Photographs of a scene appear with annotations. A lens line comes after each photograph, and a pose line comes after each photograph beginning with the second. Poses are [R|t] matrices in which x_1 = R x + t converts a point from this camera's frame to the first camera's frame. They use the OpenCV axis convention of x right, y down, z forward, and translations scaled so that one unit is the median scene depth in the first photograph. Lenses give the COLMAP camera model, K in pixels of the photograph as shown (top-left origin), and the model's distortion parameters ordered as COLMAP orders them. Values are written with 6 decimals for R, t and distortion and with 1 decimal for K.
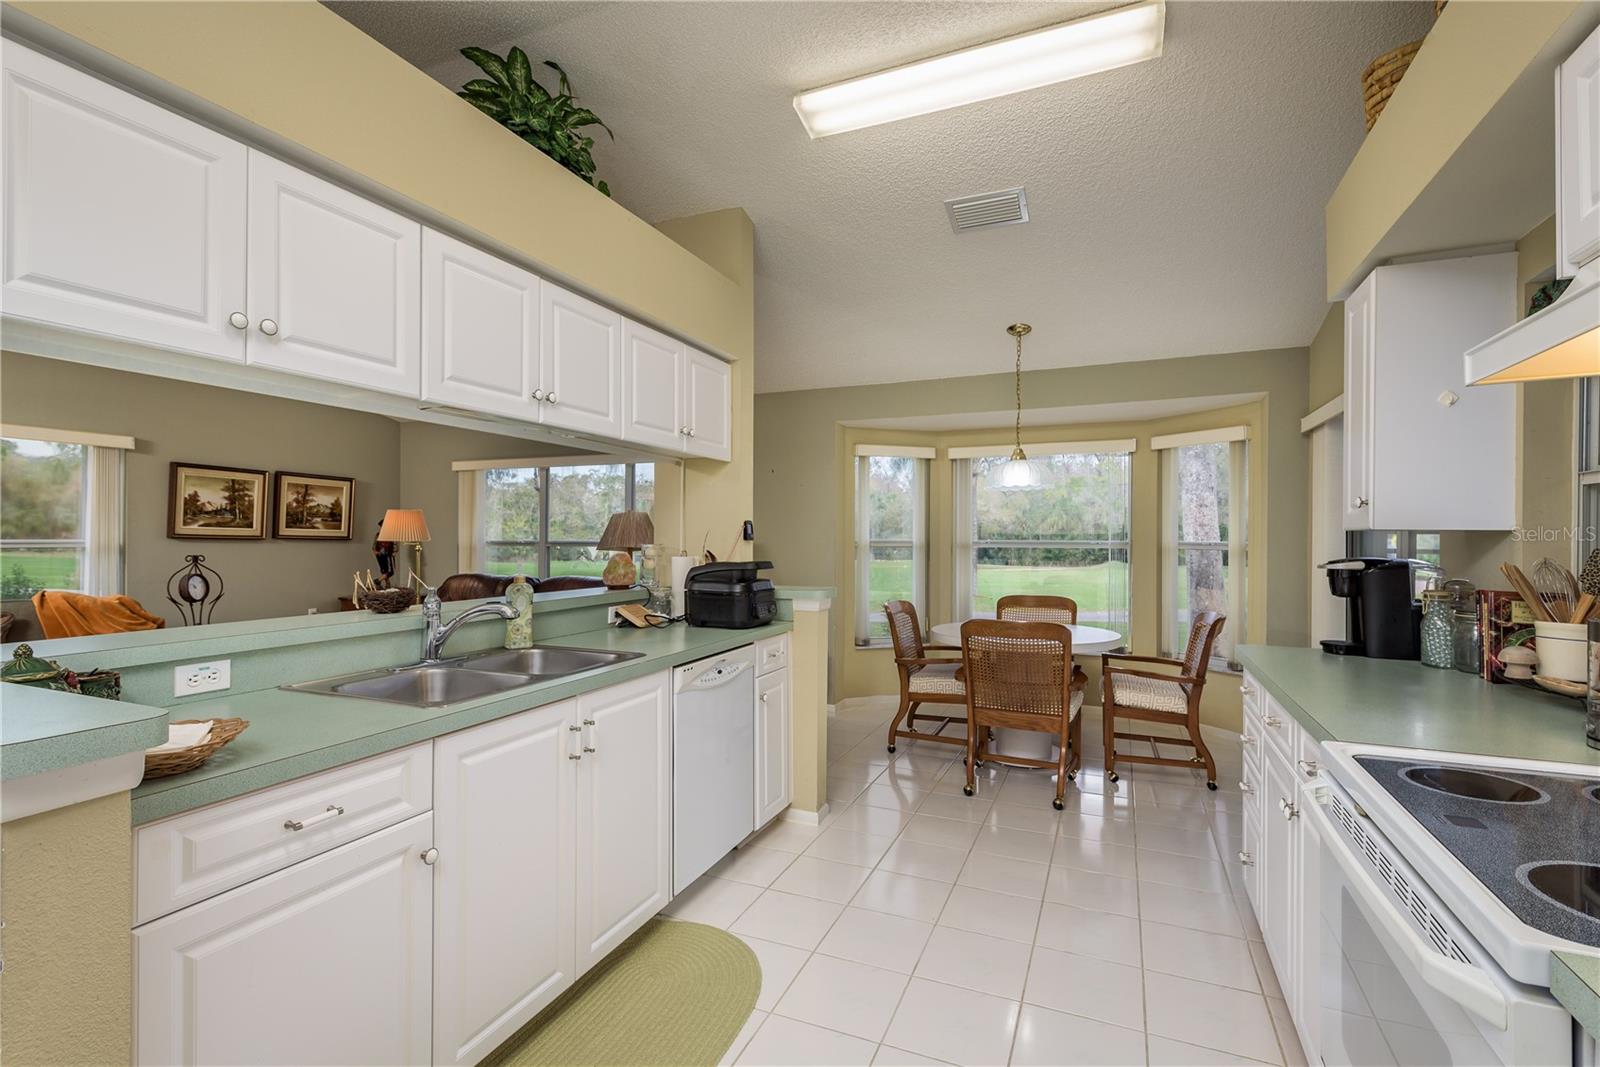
lens RADIAL K [[747.7, 0, 801.2], [0, 747.7, 525.1], [0, 0, 1]] dist [-0.002927, 0.000585]
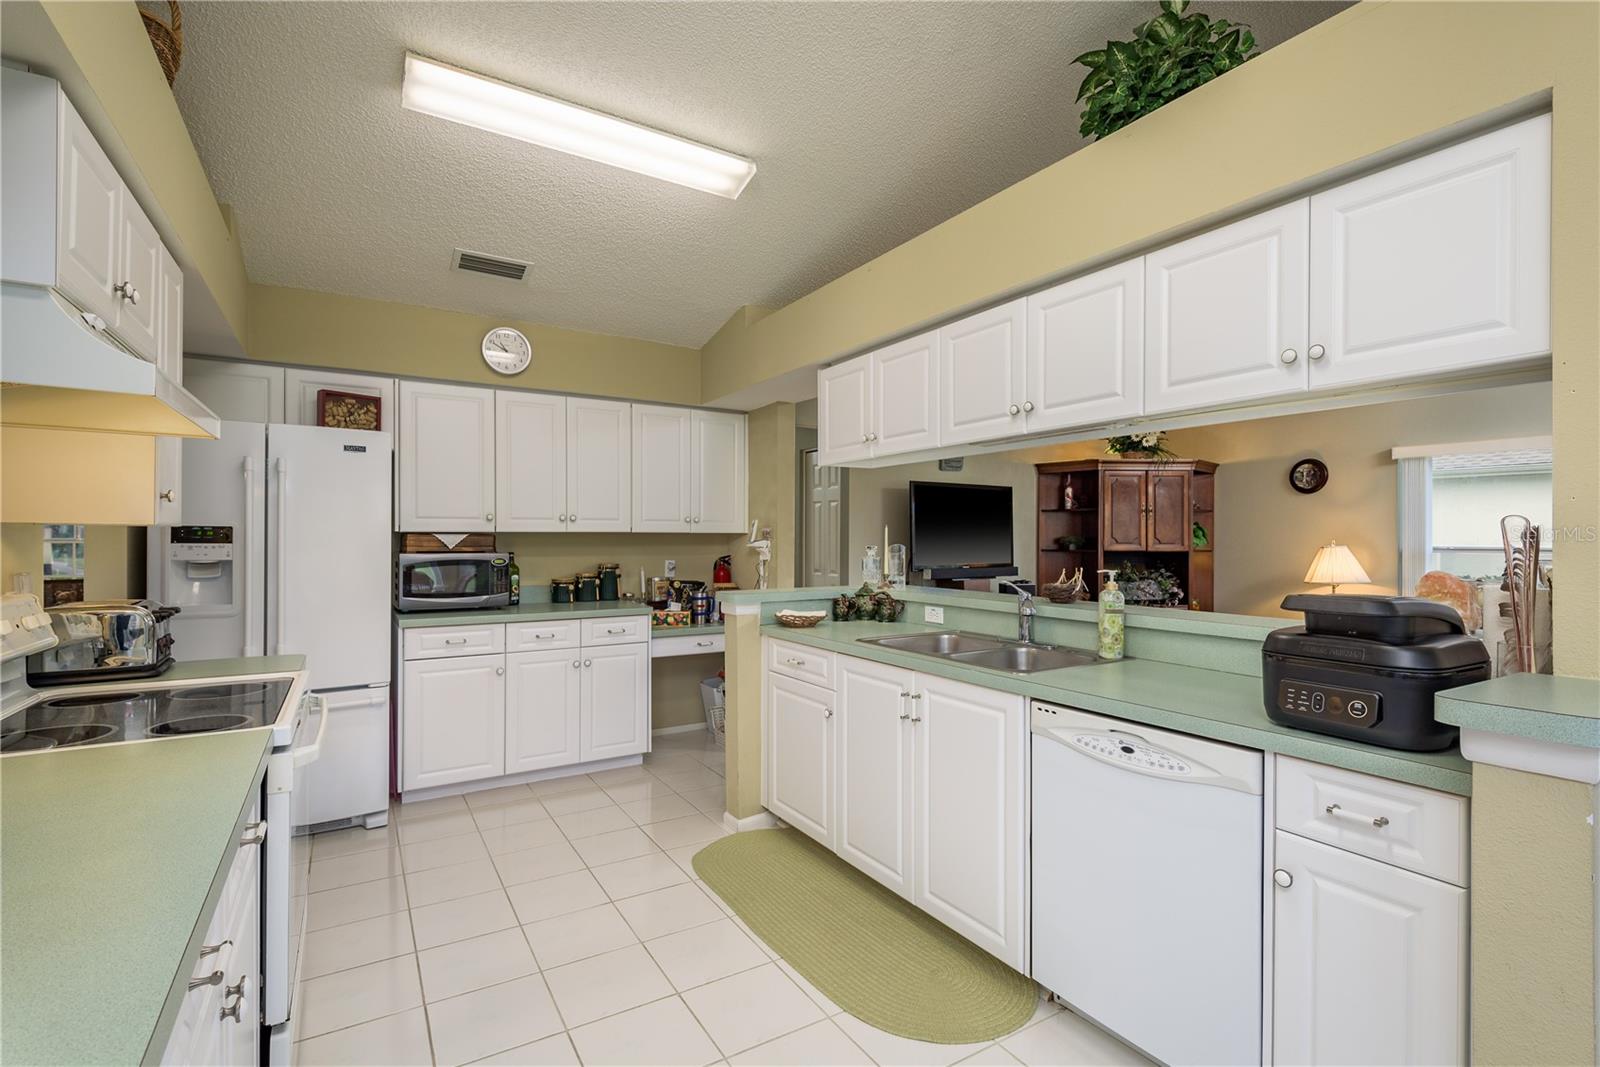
lens RADIAL K [[747.7, 0, 836.1], [0, 747.7, 535.9], [0, 0, 1]] dist [-0.002927, 0.000585]
pose [[-0.529485, -0.015484, -0.848178, 0.644397], [-0.015673, 0.999841, -0.008468, 0.016188], [0.848174, 0.008810, -0.529644, 1.218838]]
